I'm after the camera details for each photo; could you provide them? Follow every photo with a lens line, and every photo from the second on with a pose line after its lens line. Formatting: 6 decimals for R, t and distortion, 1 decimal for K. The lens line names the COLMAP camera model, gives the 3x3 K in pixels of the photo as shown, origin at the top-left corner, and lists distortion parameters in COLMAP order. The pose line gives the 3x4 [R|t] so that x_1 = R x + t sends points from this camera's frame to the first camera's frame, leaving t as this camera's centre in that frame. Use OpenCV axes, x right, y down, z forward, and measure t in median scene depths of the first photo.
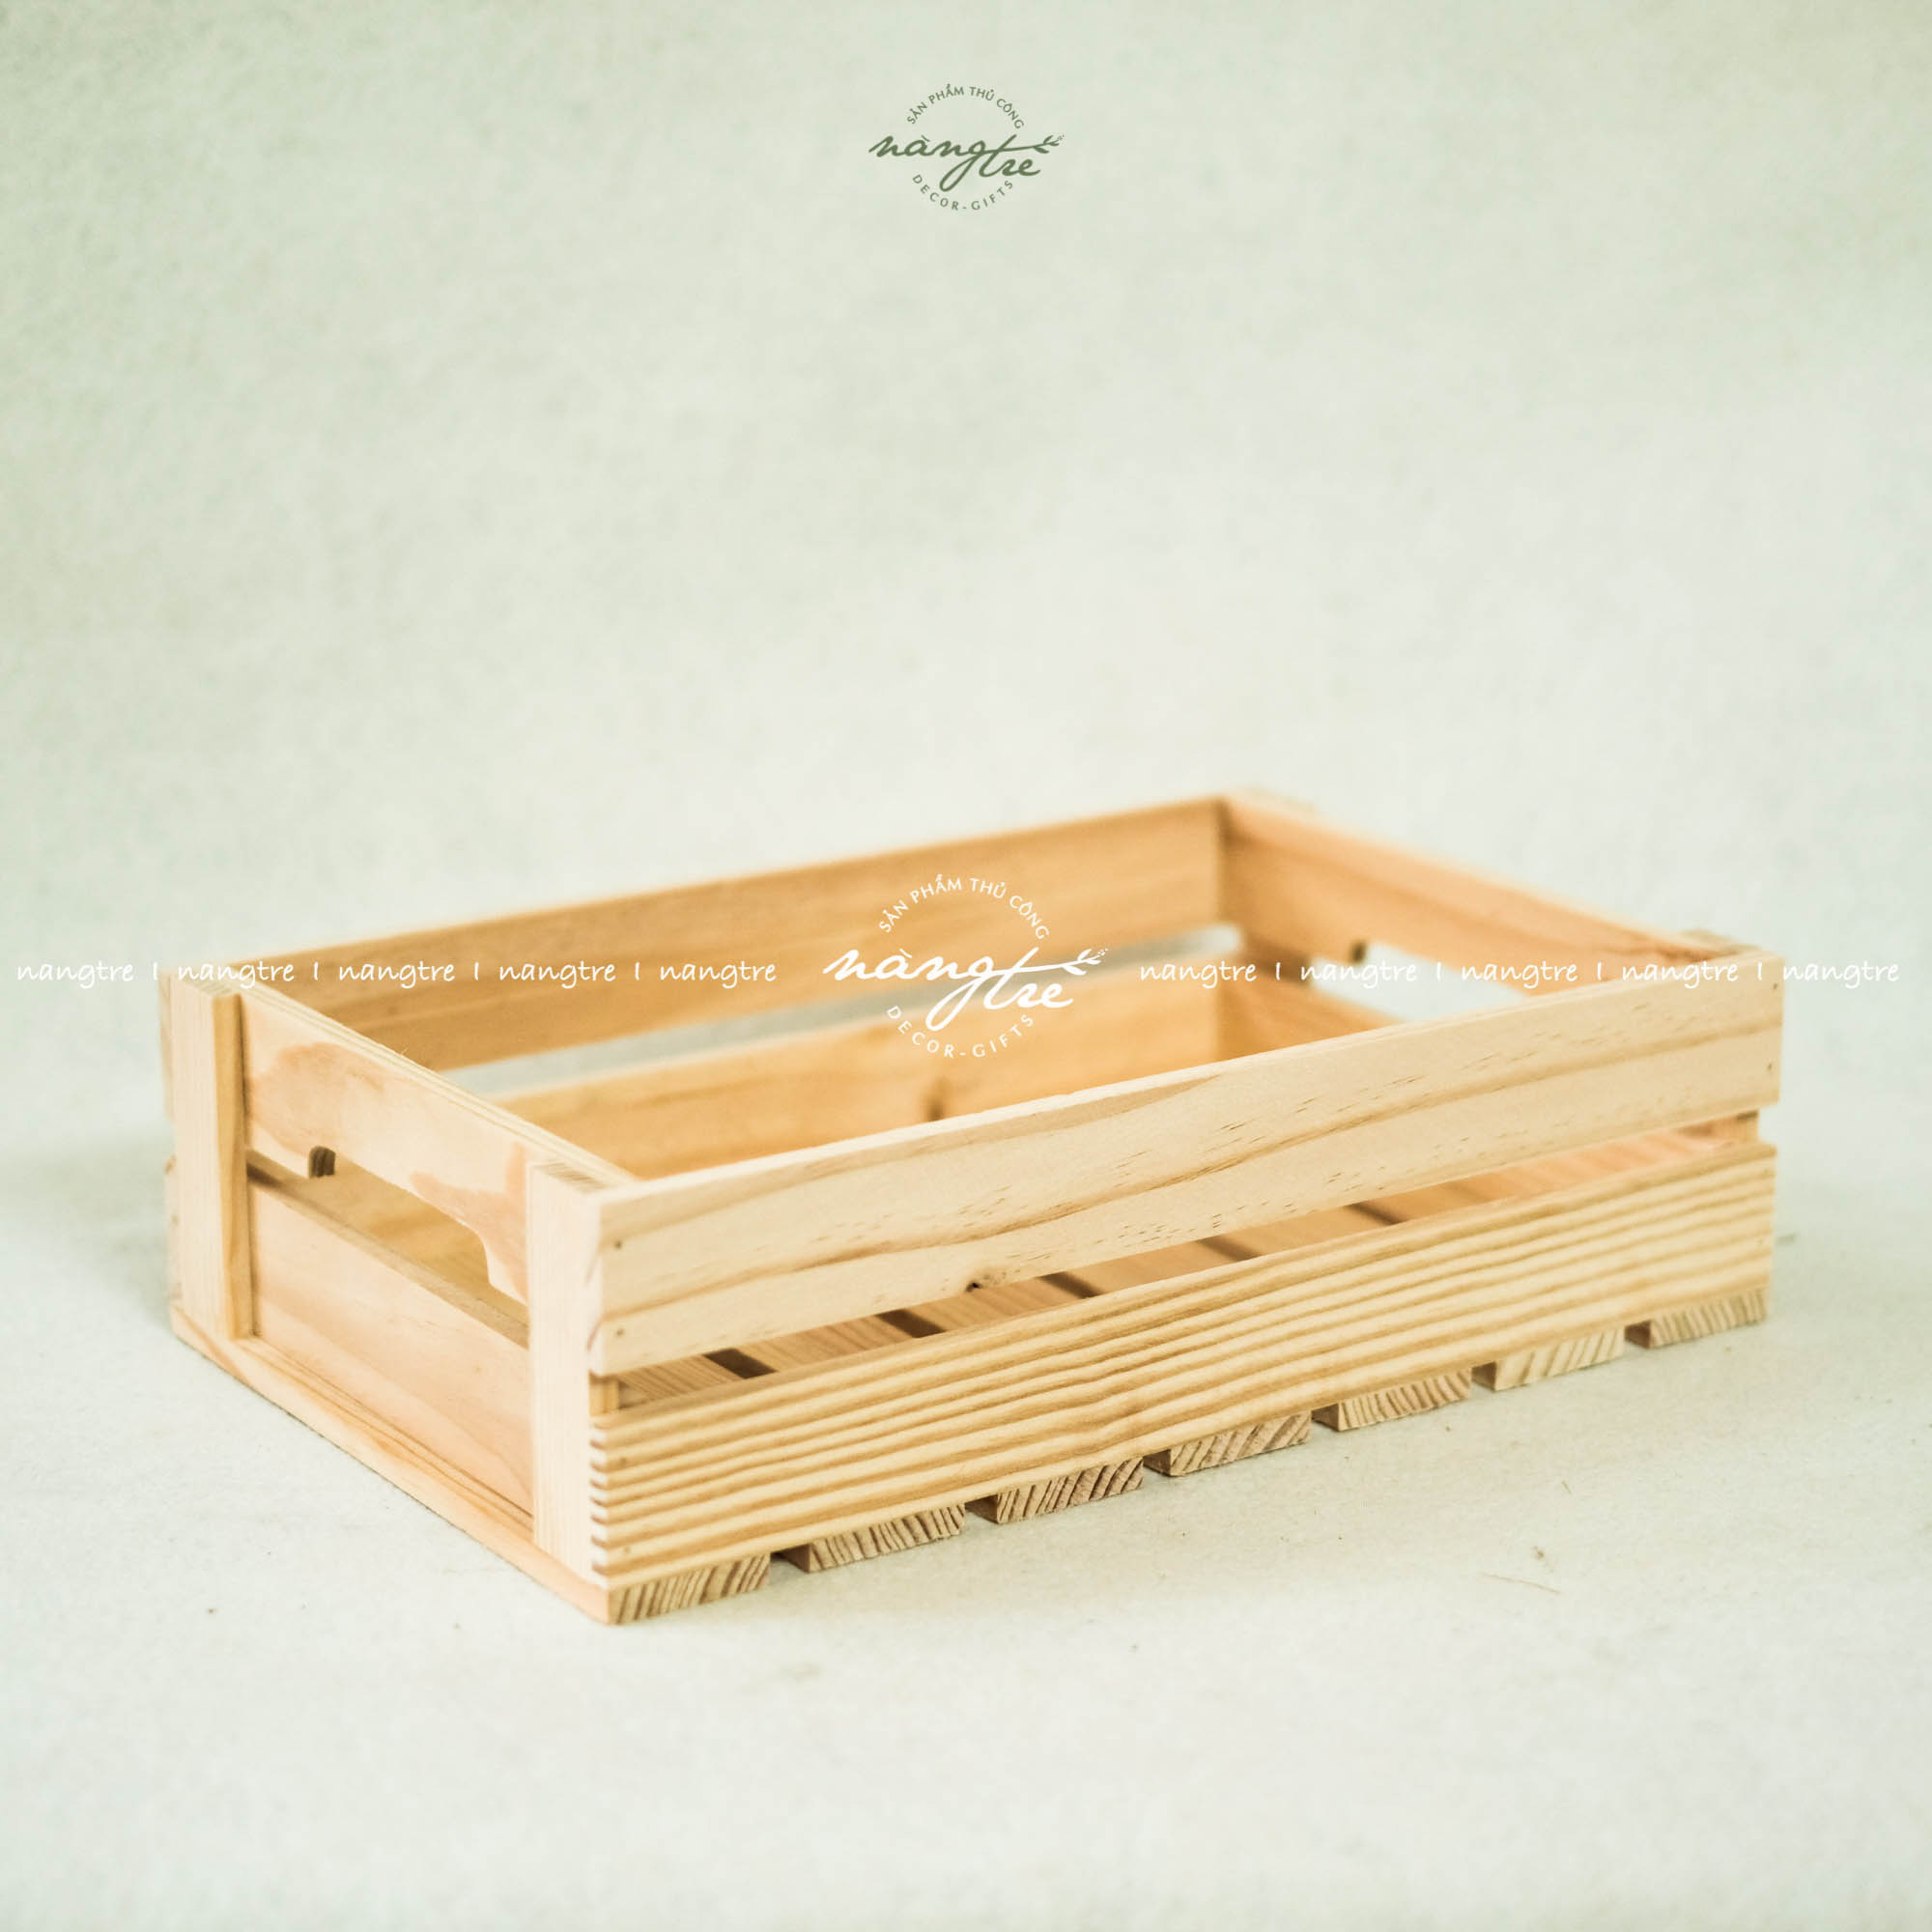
lens RADIAL K [[4568.4, 0, 966.0], [0, 4568.4, 966.0], [0, 0, 1]] dist [-0.097332, 0.151390]
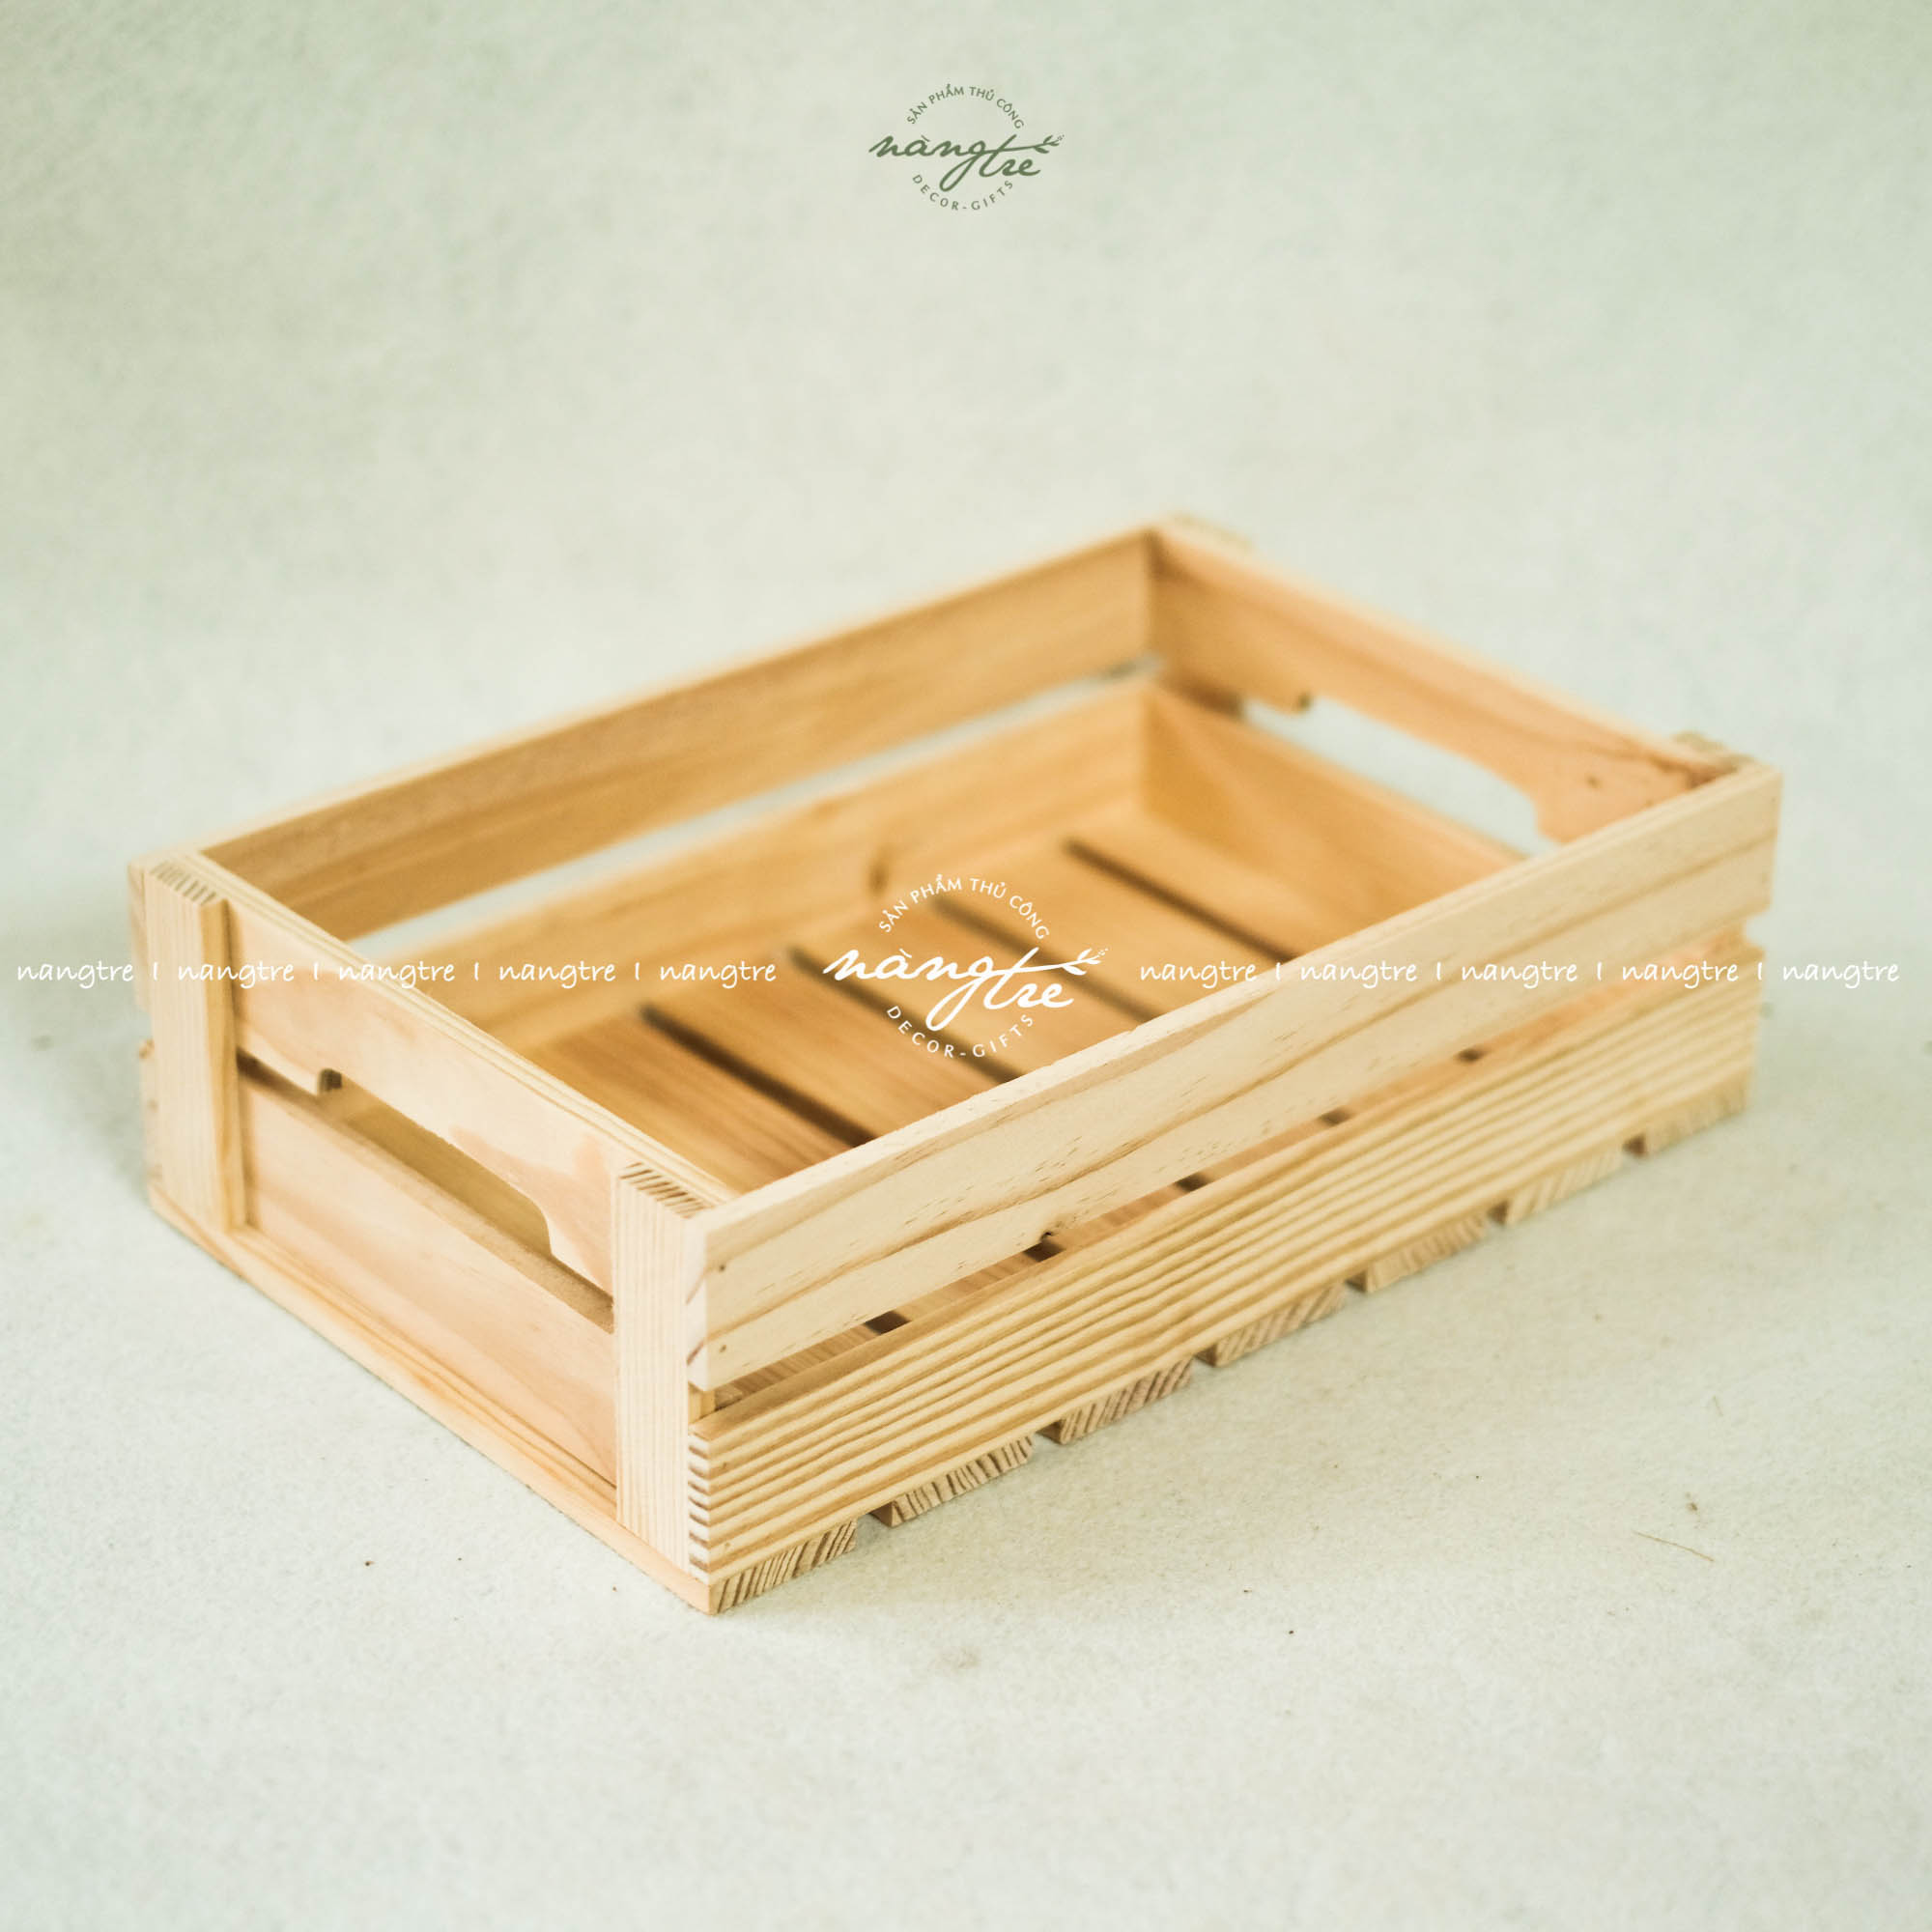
lens RADIAL K [[4568.4, 0, 966.0], [0, 4568.4, 966.0], [0, 0, 1]] dist [-0.097332, 0.151390]
pose [[0.992450, -0.043328, 0.114744, -0.122134], [0.017714, 0.976352, 0.215462, -0.193023], [-0.121366, -0.211803, 0.969747, 0.055484]]
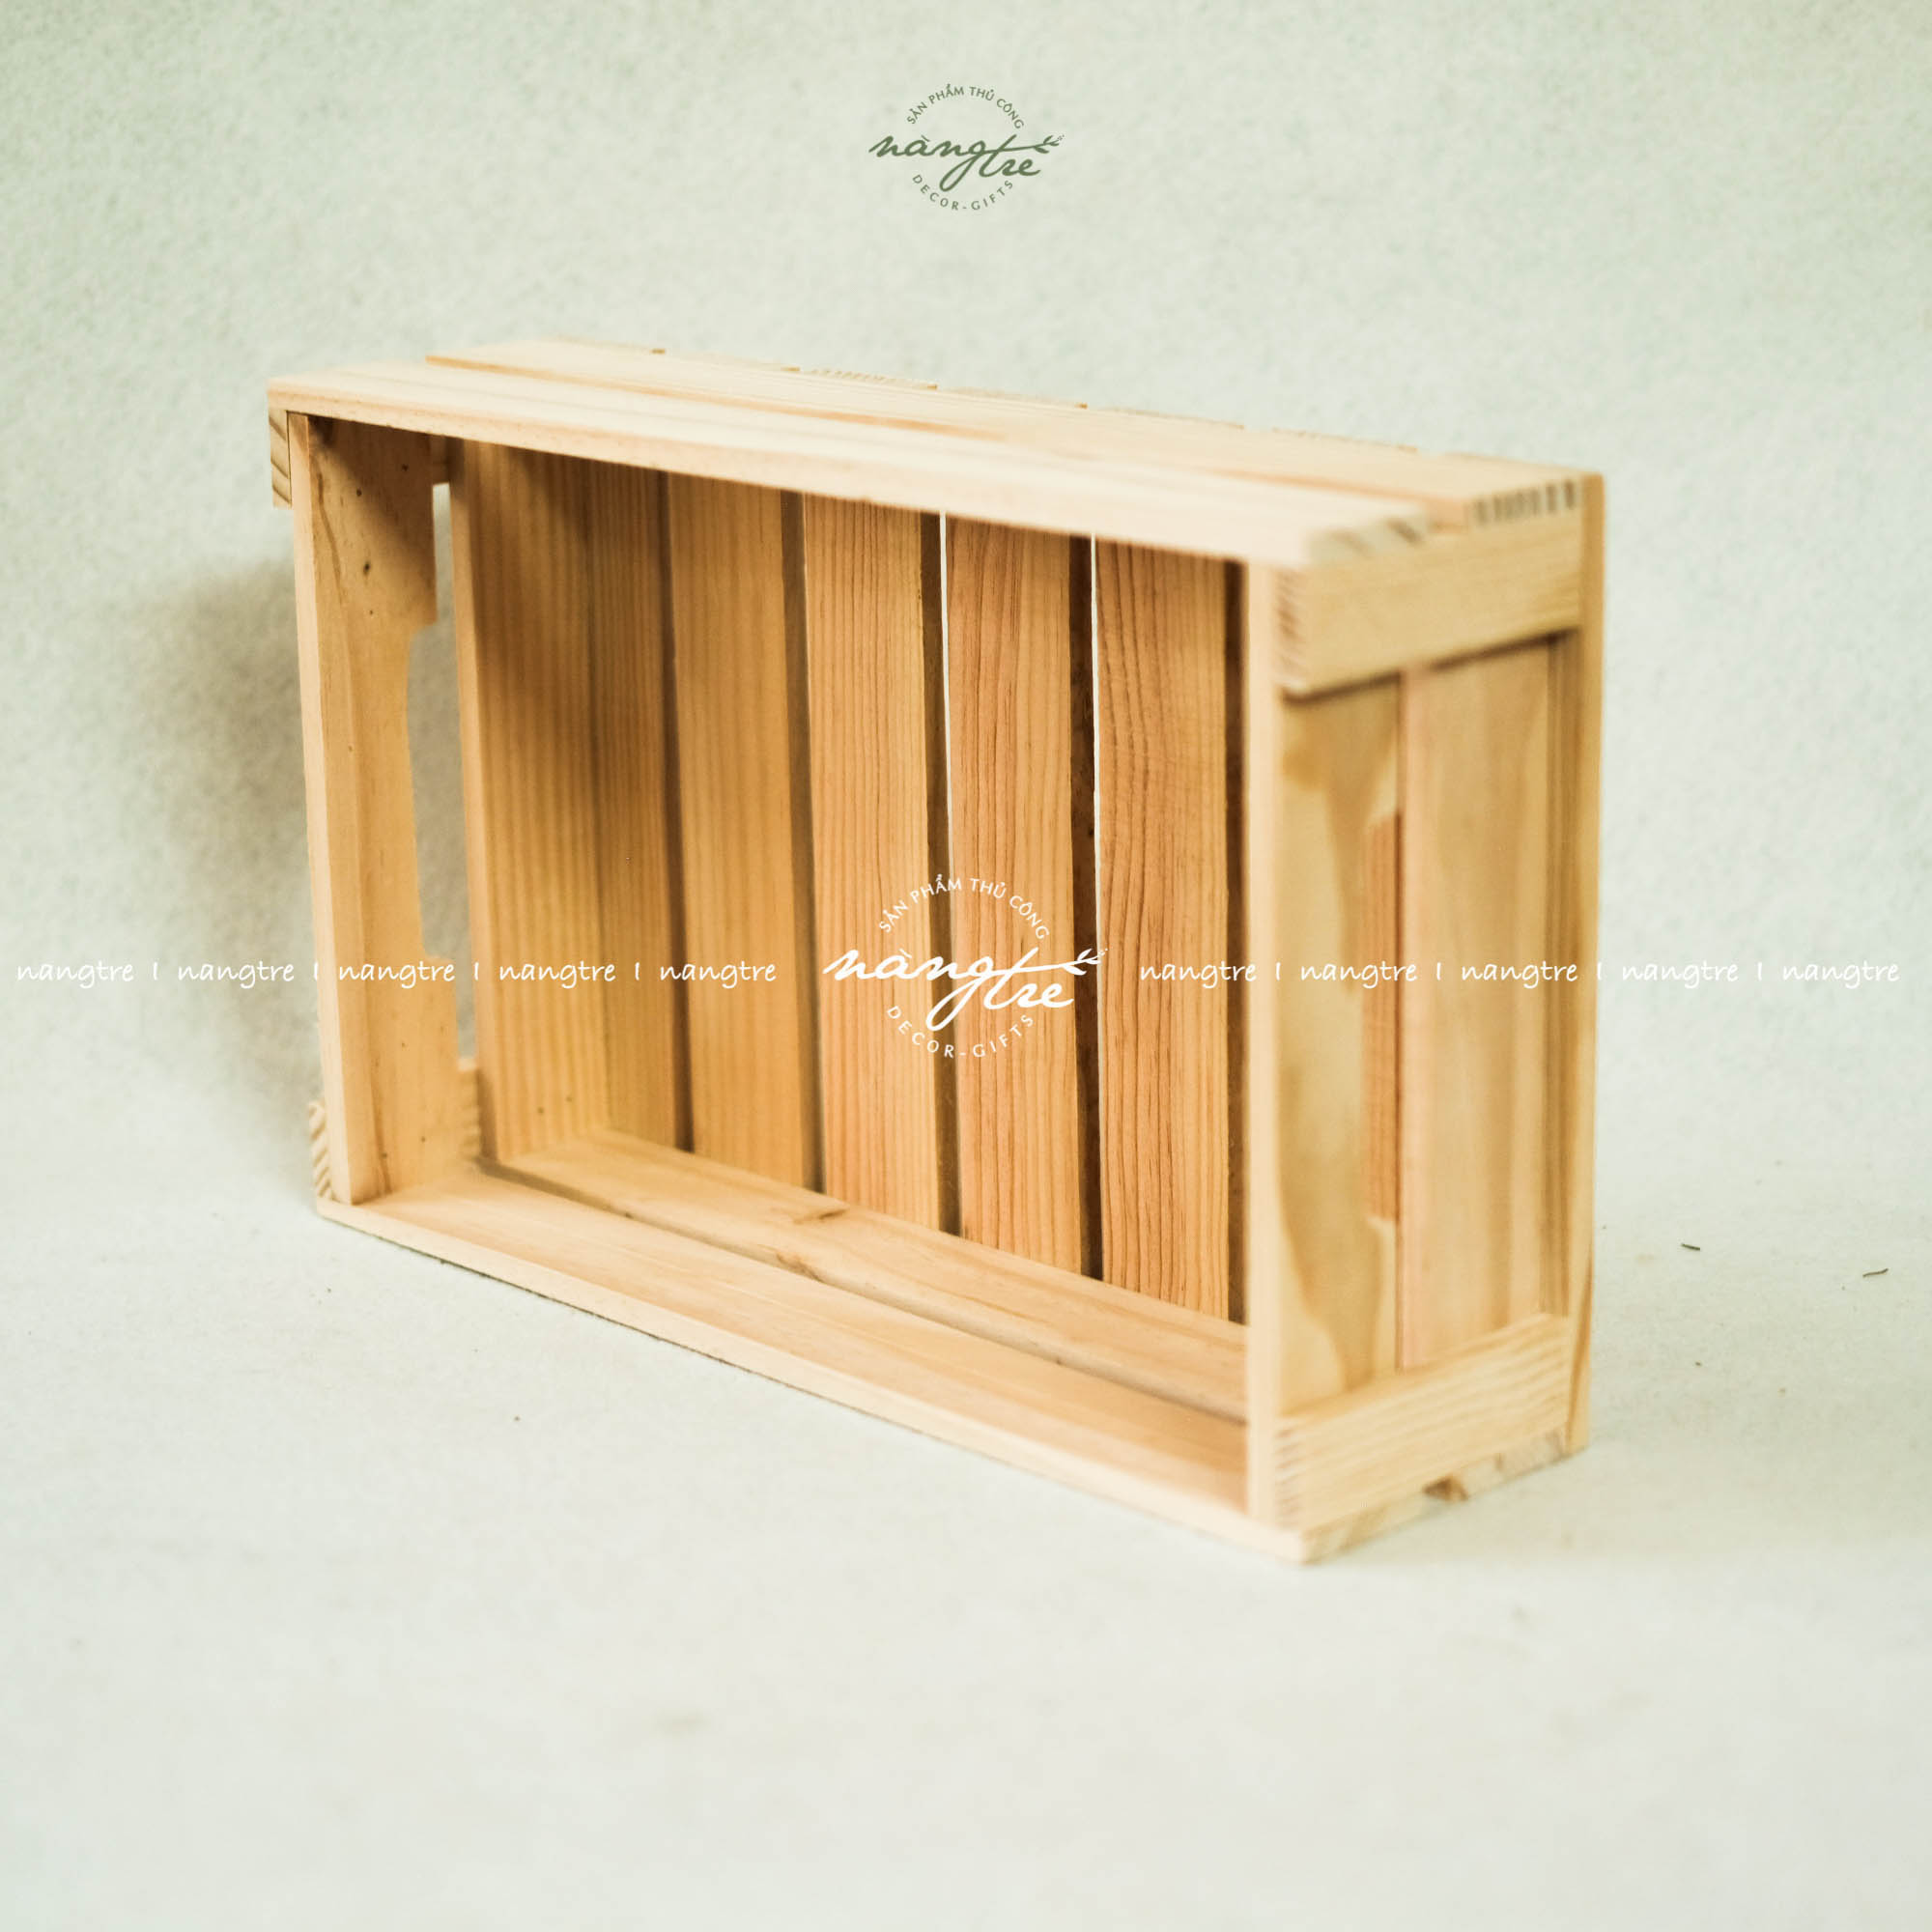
lens RADIAL K [[4568.4, 0, 966.0], [0, 4568.4, 966.0], [0, 0, 1]] dist [-0.097332, 0.151390]
pose [[-0.596724, -0.703797, 0.385475, -0.414499], [0.779997, -0.395891, 0.484638, -0.447260], [-0.188481, 0.589865, 0.785197, 0.297417]]
